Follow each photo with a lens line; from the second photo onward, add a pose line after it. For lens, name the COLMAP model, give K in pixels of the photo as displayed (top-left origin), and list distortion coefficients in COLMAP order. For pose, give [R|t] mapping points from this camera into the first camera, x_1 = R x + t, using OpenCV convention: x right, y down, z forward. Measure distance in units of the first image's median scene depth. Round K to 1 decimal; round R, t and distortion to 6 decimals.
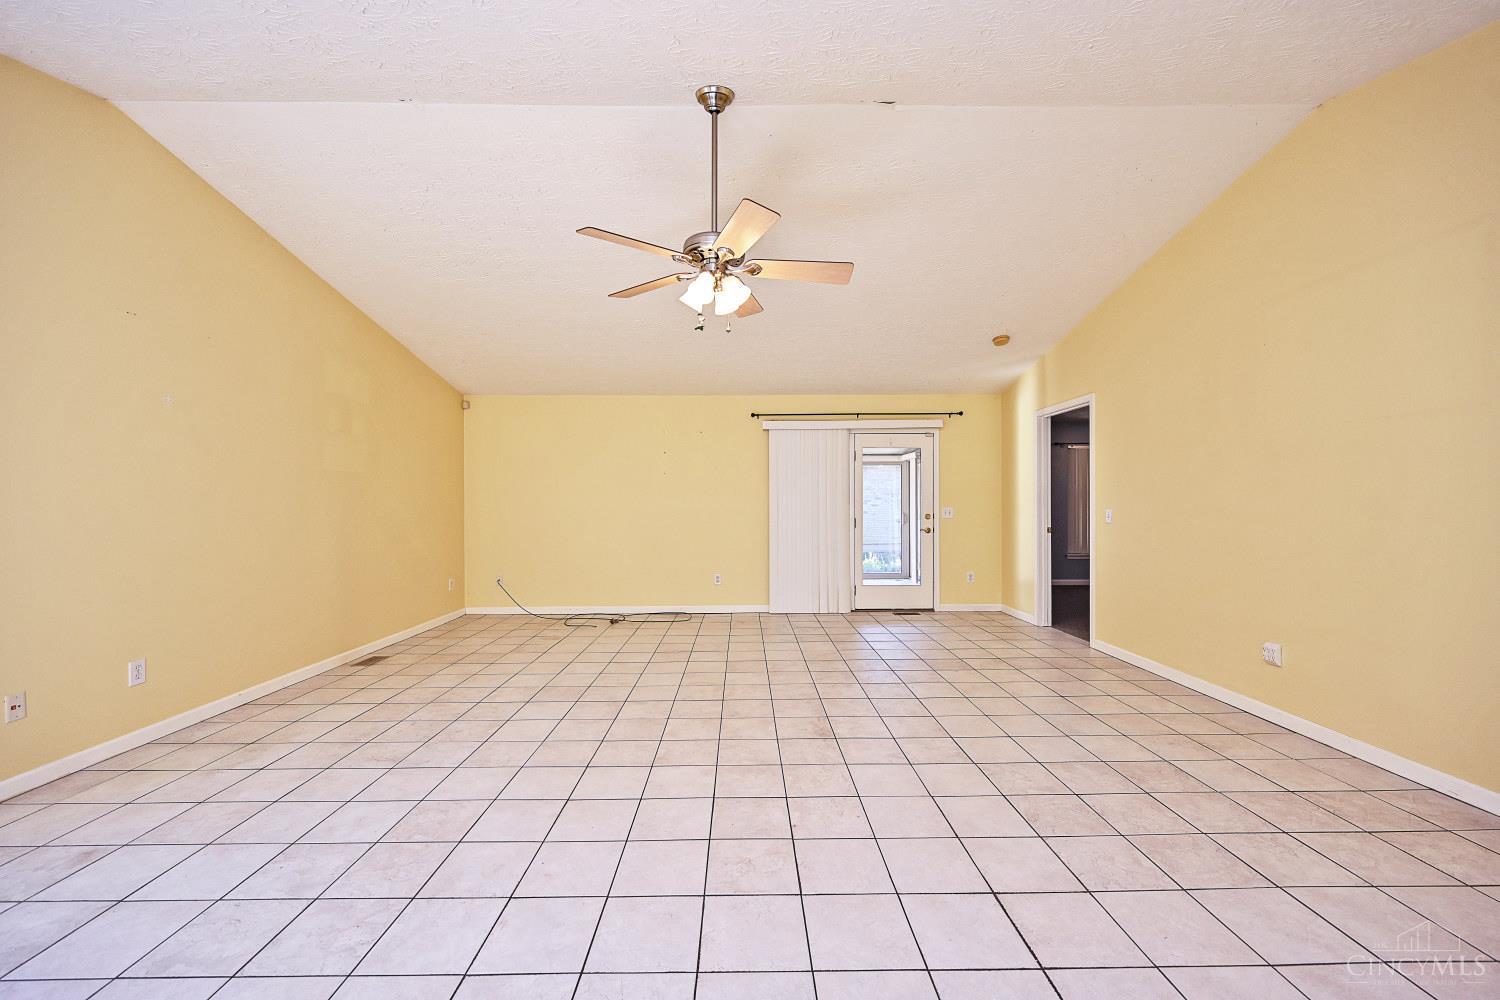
lens RADIAL K [[589.5, 0, 753.7], [0, 589.5, 500.5], [0, 0, 1]] dist [0.001011, 0.000040]
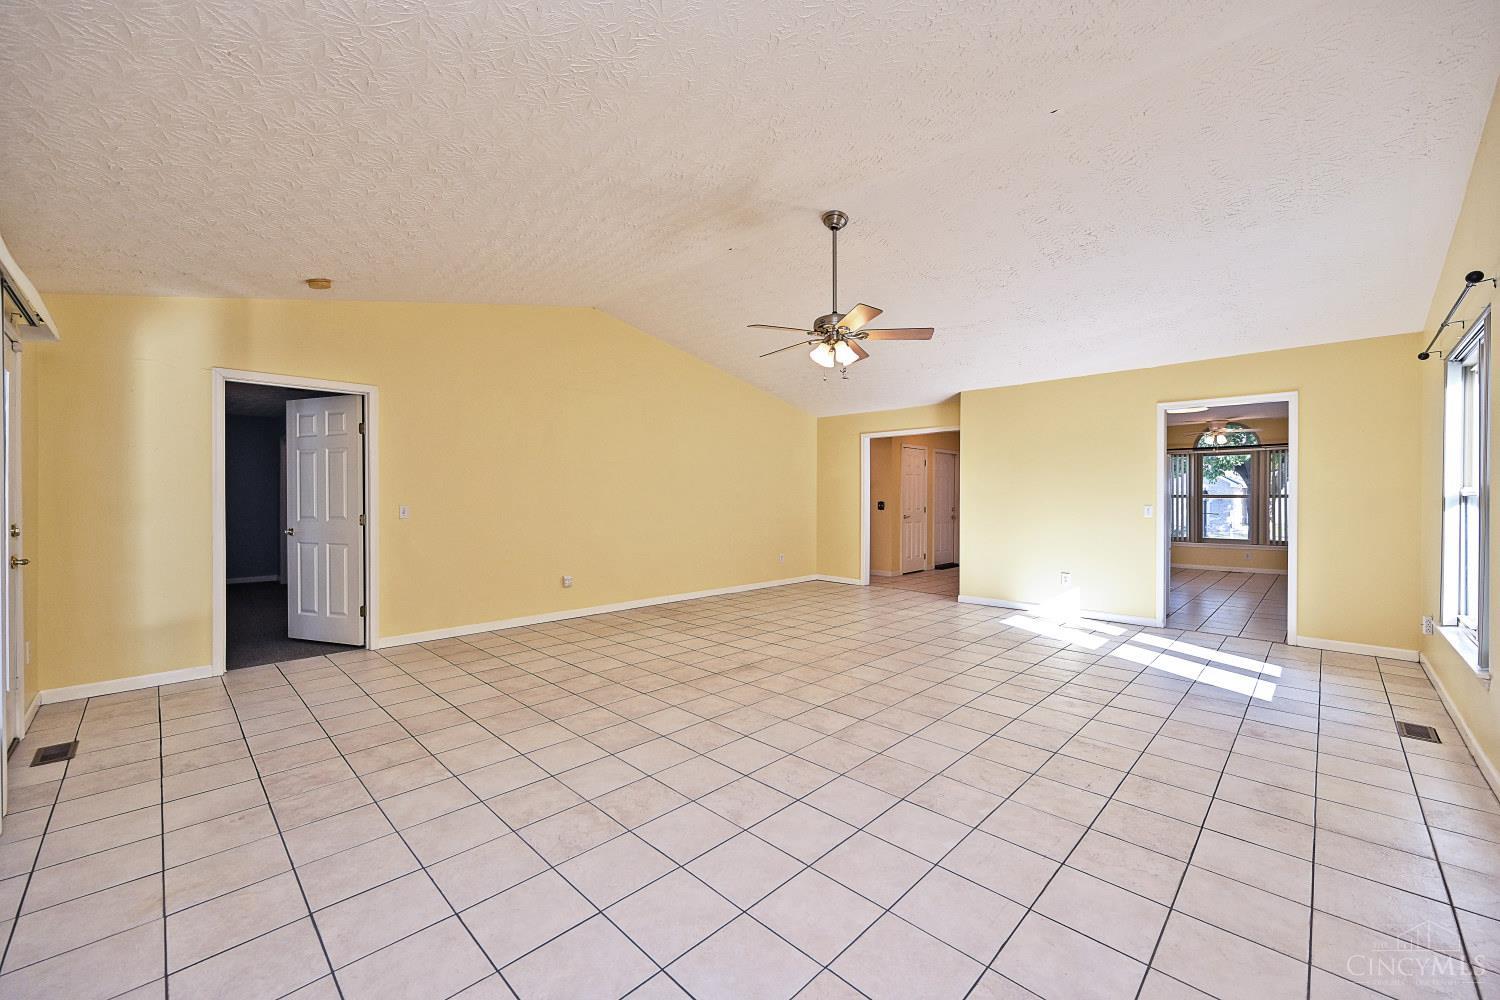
lens RADIAL K [[586.3, 0, 751.0], [0, 586.3, 501.8], [0, 0, 1]] dist [-0.002996, -0.000277]
pose [[-0.701052, -0.002230, 0.713107, -0.558933], [-0.000035, 0.999995, 0.003093, 0.004436], [-0.713111, 0.002143, -0.701048, 1.272721]]
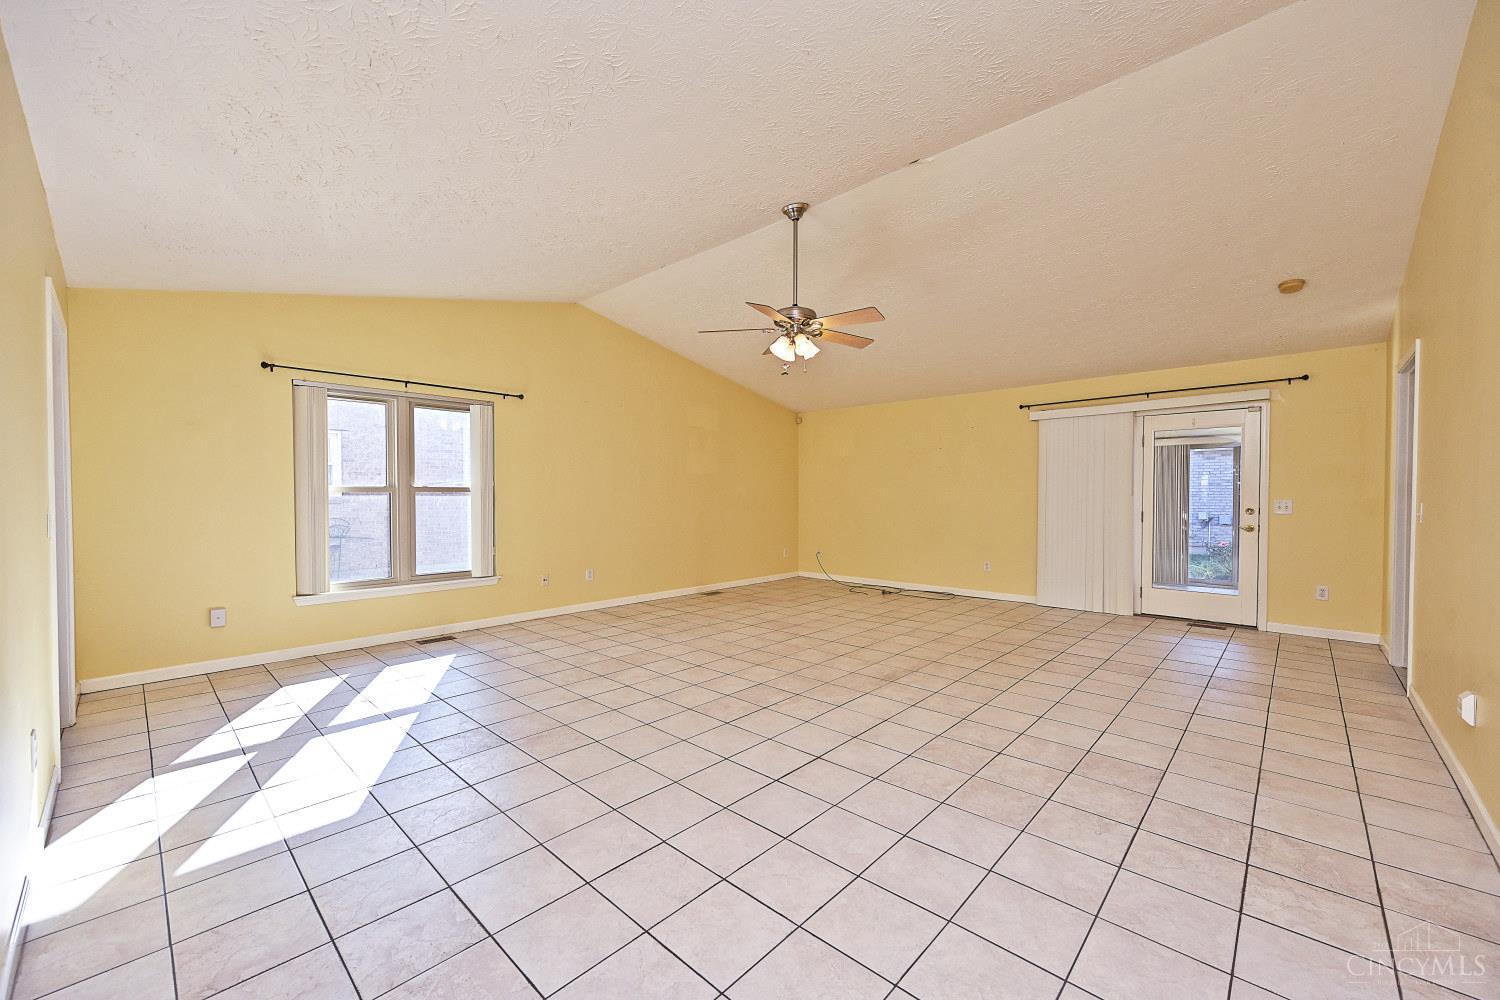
lens RADIAL K [[586.3, 0, 751.0], [0, 586.3, 501.8], [0, 0, 1]] dist [-0.002996, -0.000277]
pose [[0.725621, 0.010860, -0.688009, 0.497538], [0.000863, 0.999860, 0.016692, 0.000367], [0.688094, -0.012706, 0.725510, -0.066081]]
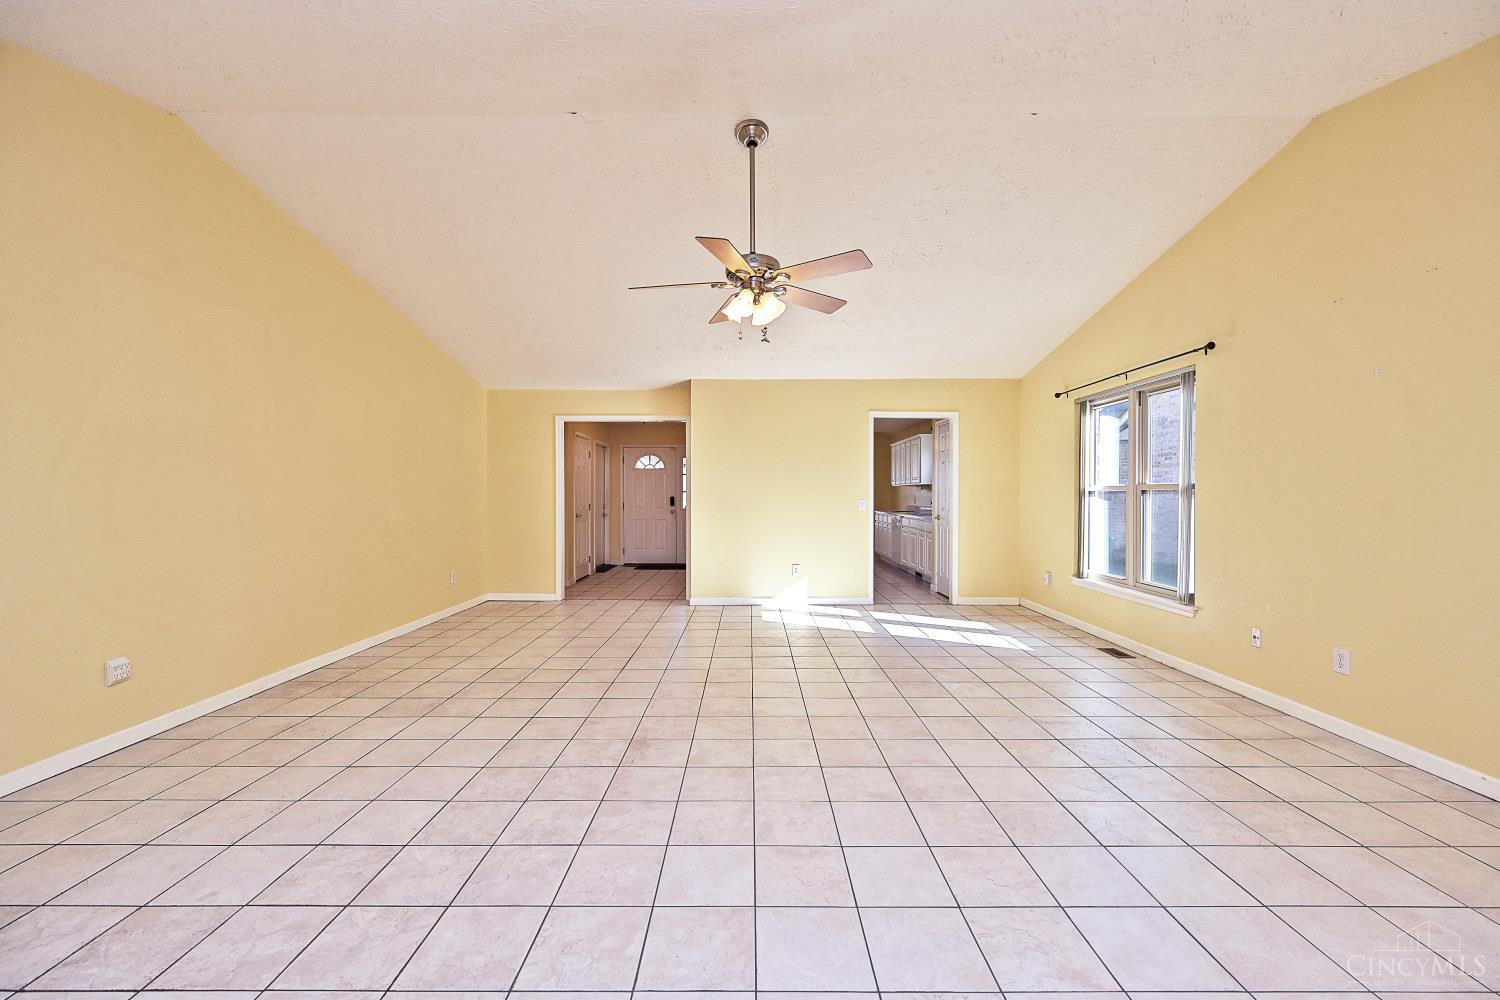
lens RADIAL K [[602.3, 0, 745.4], [0, 602.3, 495.6], [0, 0, 1]] dist [0.000242, -0.000228]
pose [[-0.999850, 0.004976, 0.016604, -0.040458], [0.004974, 0.999988, -0.000184, 0.005573], [-0.016605, -0.000101, -0.999862, 1.269349]]
